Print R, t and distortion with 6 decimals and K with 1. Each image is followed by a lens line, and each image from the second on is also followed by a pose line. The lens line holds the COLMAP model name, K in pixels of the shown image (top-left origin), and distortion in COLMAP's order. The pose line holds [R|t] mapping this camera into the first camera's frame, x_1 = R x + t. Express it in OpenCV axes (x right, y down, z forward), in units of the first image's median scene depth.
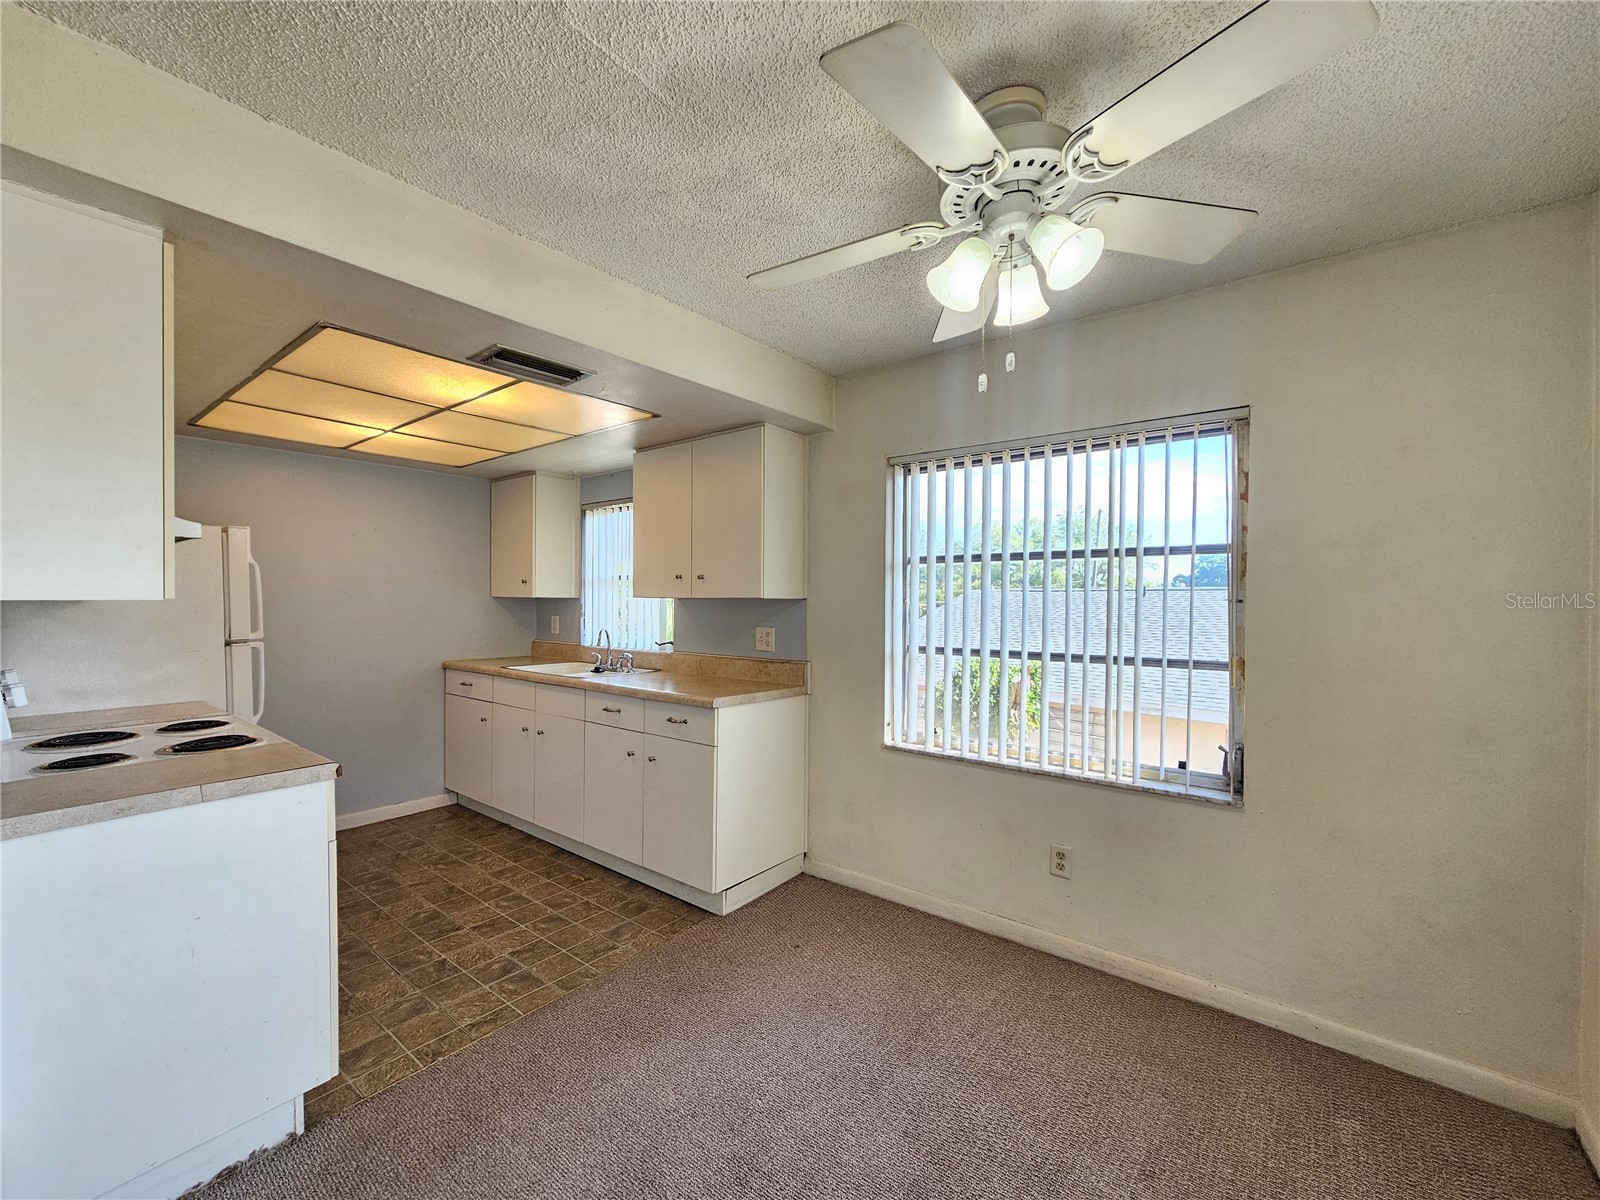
lens RADIAL K [[656.8, 0, 796.1], [0, 656.8, 606.9], [0, 0, 1]] dist [-0.001191, 0.000649]
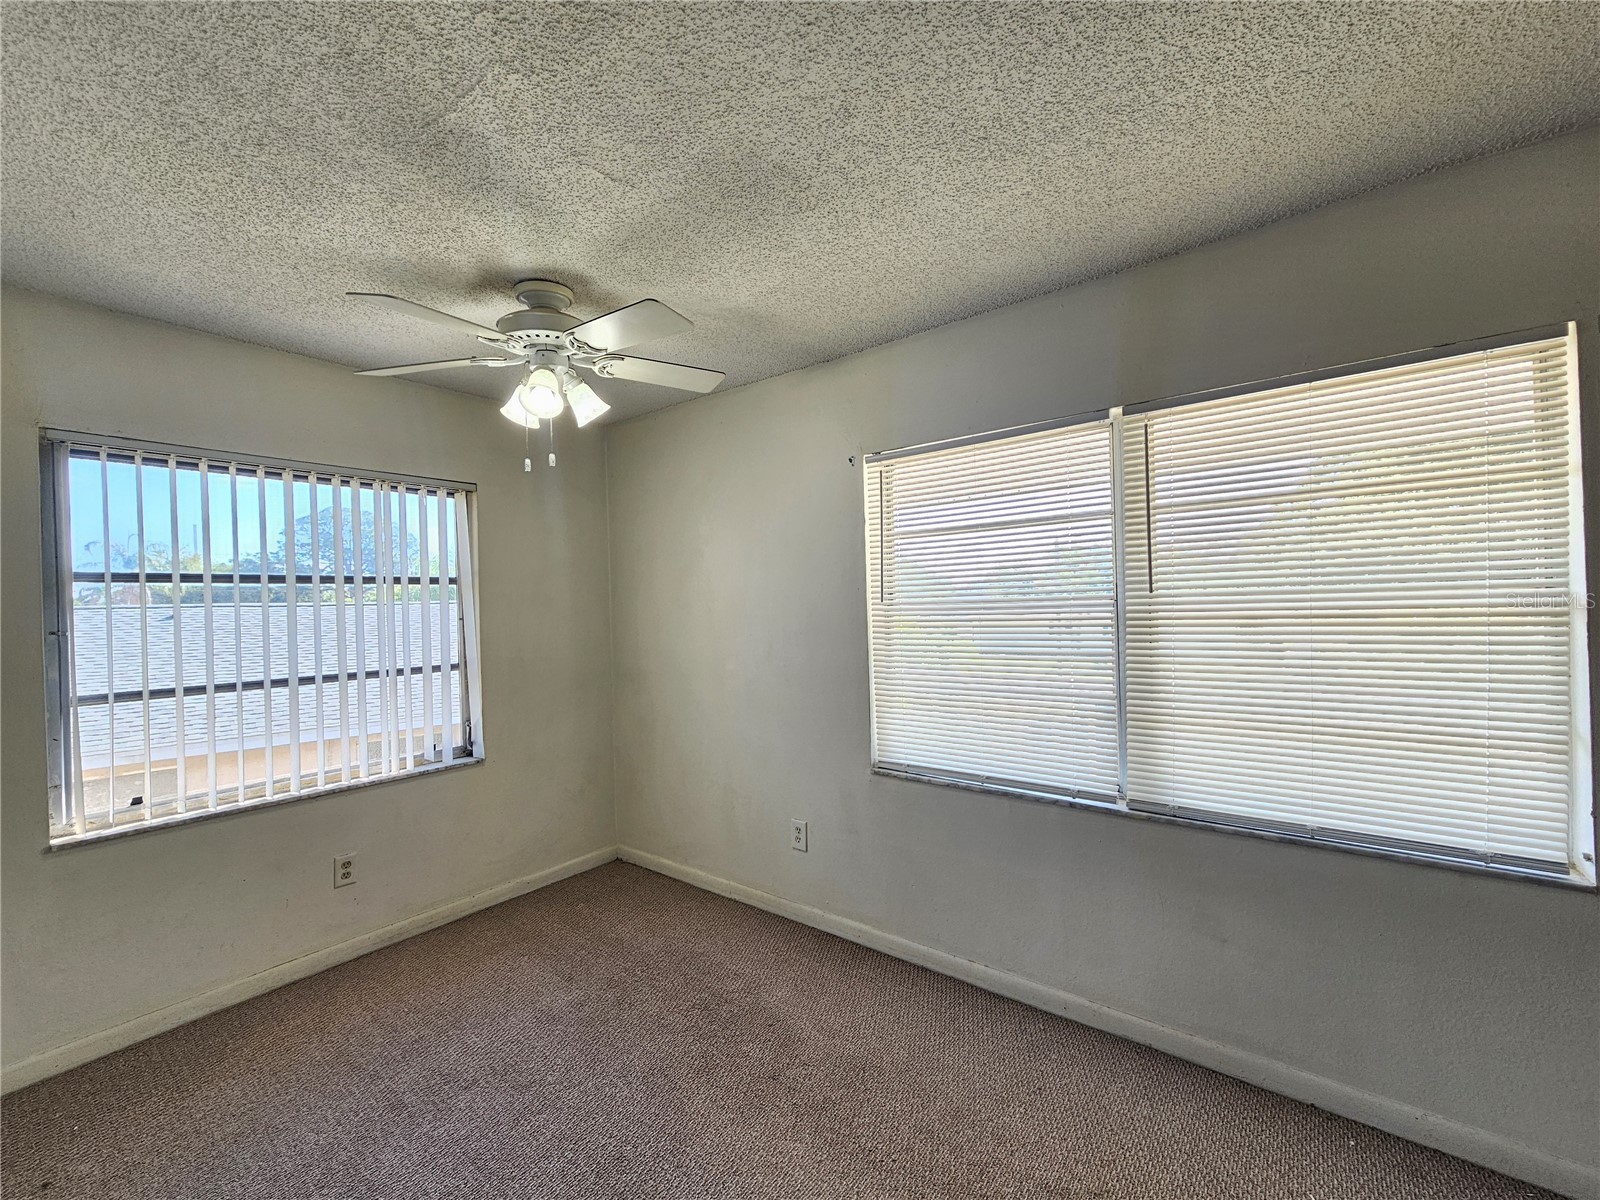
lens RADIAL K [[656.8, 0, 796.1], [0, 656.8, 606.9], [0, 0, 1]] dist [-0.001191, 0.000649]
pose [[-0.004444, -0.009993, 0.999940, -0.532450], [0.035368, 0.999323, 0.010144, -0.017358], [-0.999364, 0.035411, -0.004088, 0.216943]]
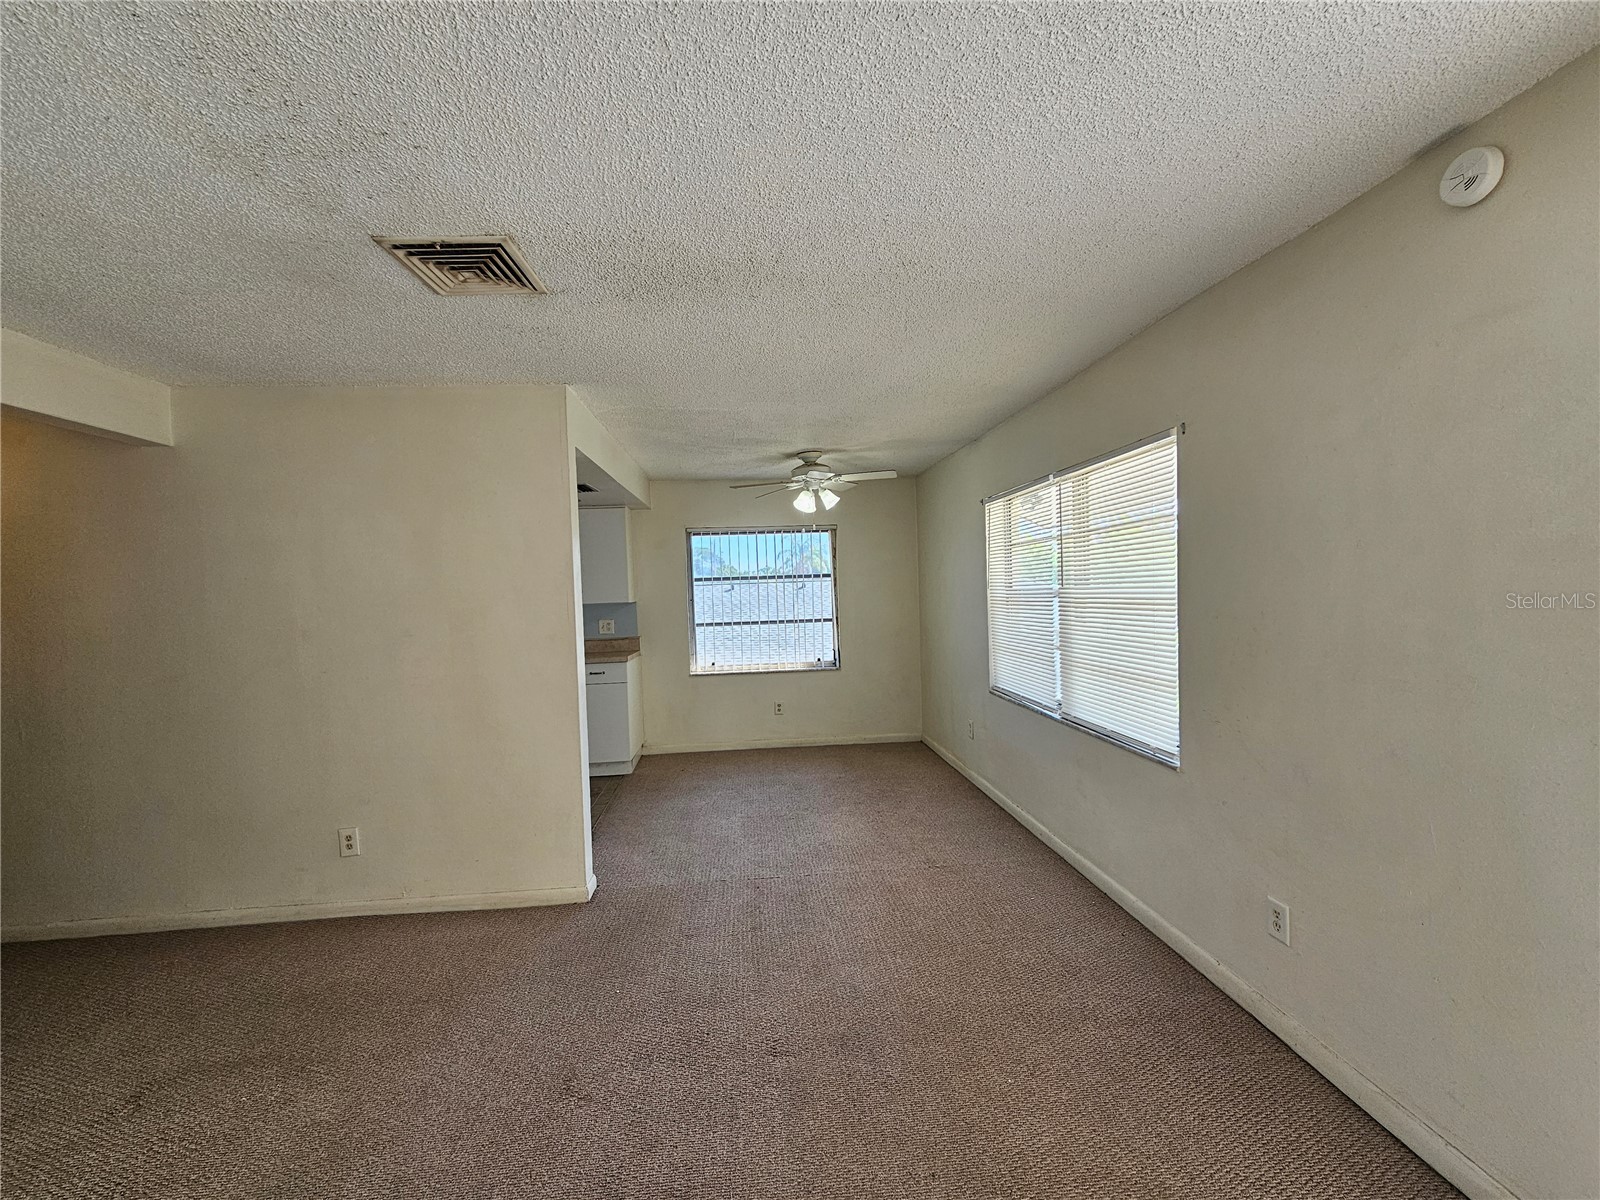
lens RADIAL K [[656.8, 0, 796.1], [0, 656.8, 606.9], [0, 0, 1]] dist [-0.001191, 0.000649]
pose [[0.728218, -0.047358, 0.683708, -0.940553], [0.042836, 0.998804, 0.023559, -0.023262], [-0.684006, 0.012131, 0.729376, -0.628490]]
